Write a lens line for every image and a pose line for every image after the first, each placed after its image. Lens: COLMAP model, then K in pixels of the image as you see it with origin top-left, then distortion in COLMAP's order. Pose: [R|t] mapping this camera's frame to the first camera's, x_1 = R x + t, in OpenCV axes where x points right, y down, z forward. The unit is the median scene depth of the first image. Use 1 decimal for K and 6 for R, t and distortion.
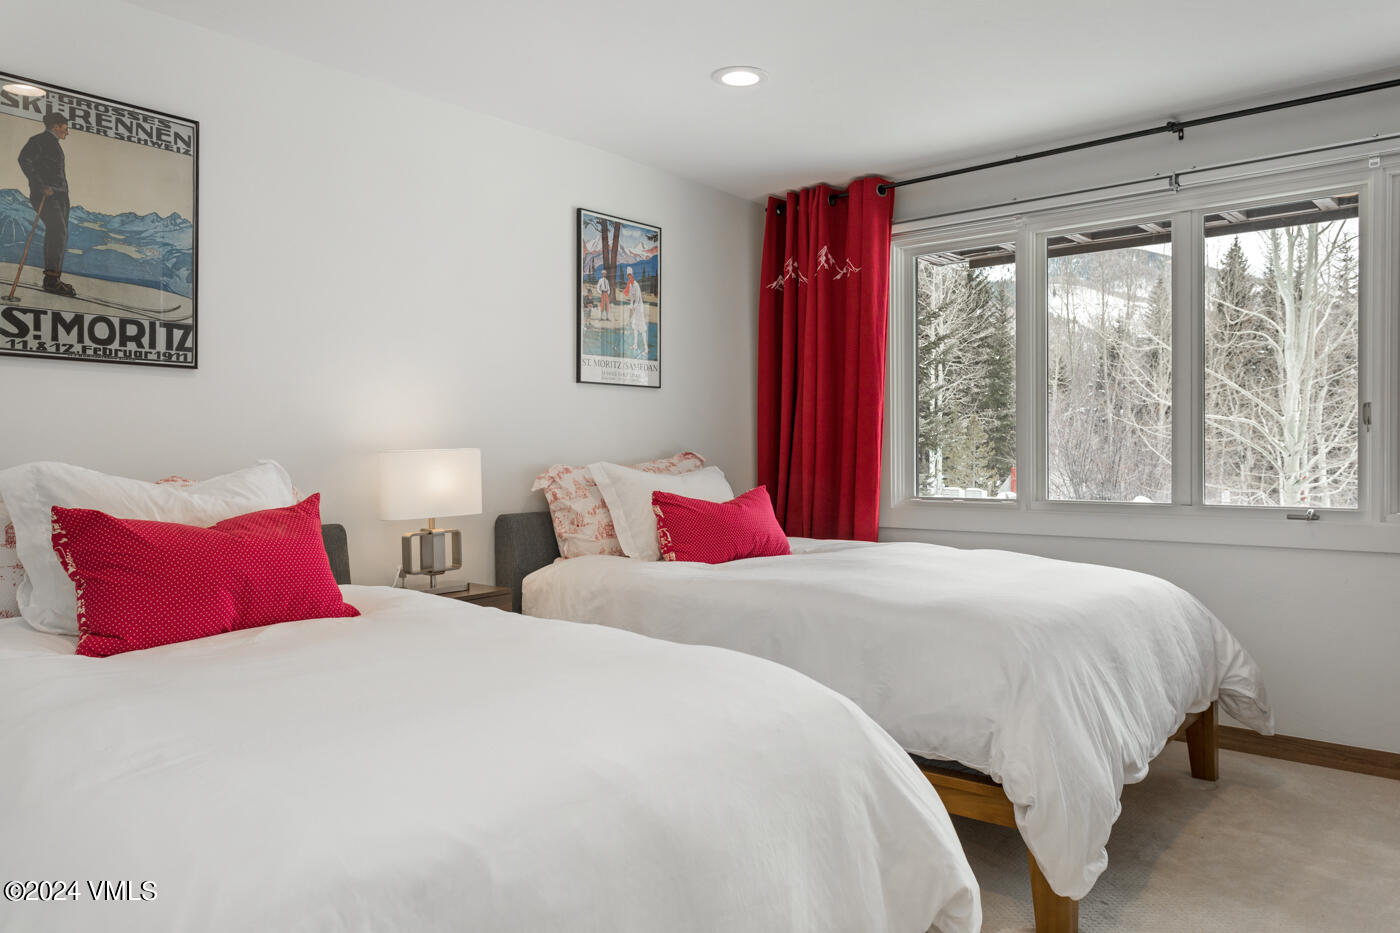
lens RADIAL K [[1049.6, 0, 700.9], [0, 1049.6, 465.5], [0, 0, 1]] dist [0.007055, -0.001710]
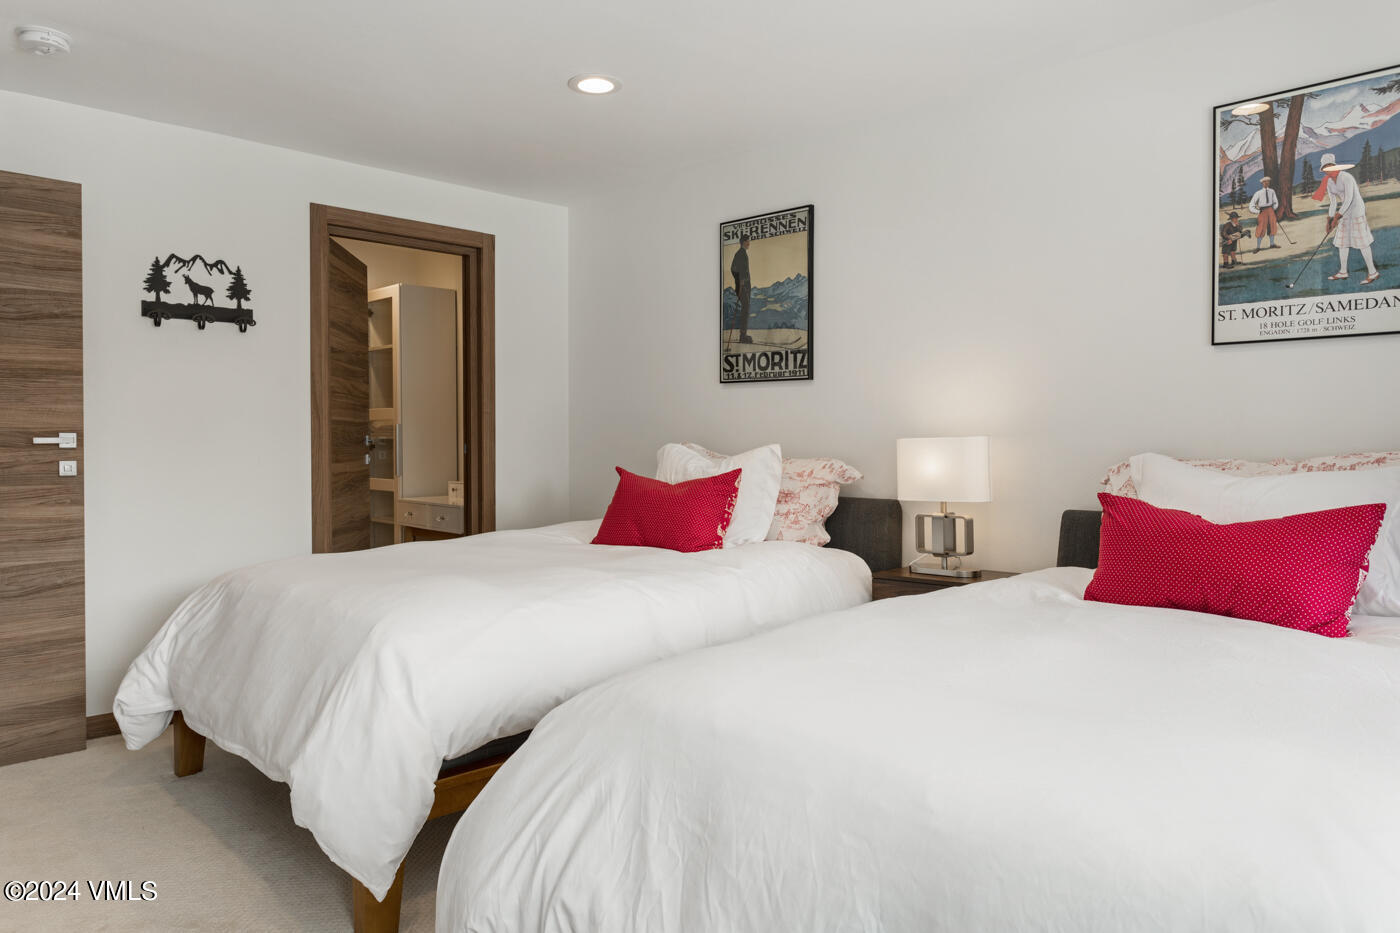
lens RADIAL K [[949.7, 0, 701.2], [0, 949.7, 459.3], [0, 0, 1]] dist [-0.006737, 0.000033]
pose [[-0.108556, 0.030269, -0.993629, 0.846042], [-0.008895, 0.999467, 0.031419, -0.023916], [0.994051, 0.012249, -0.108229, 1.031799]]
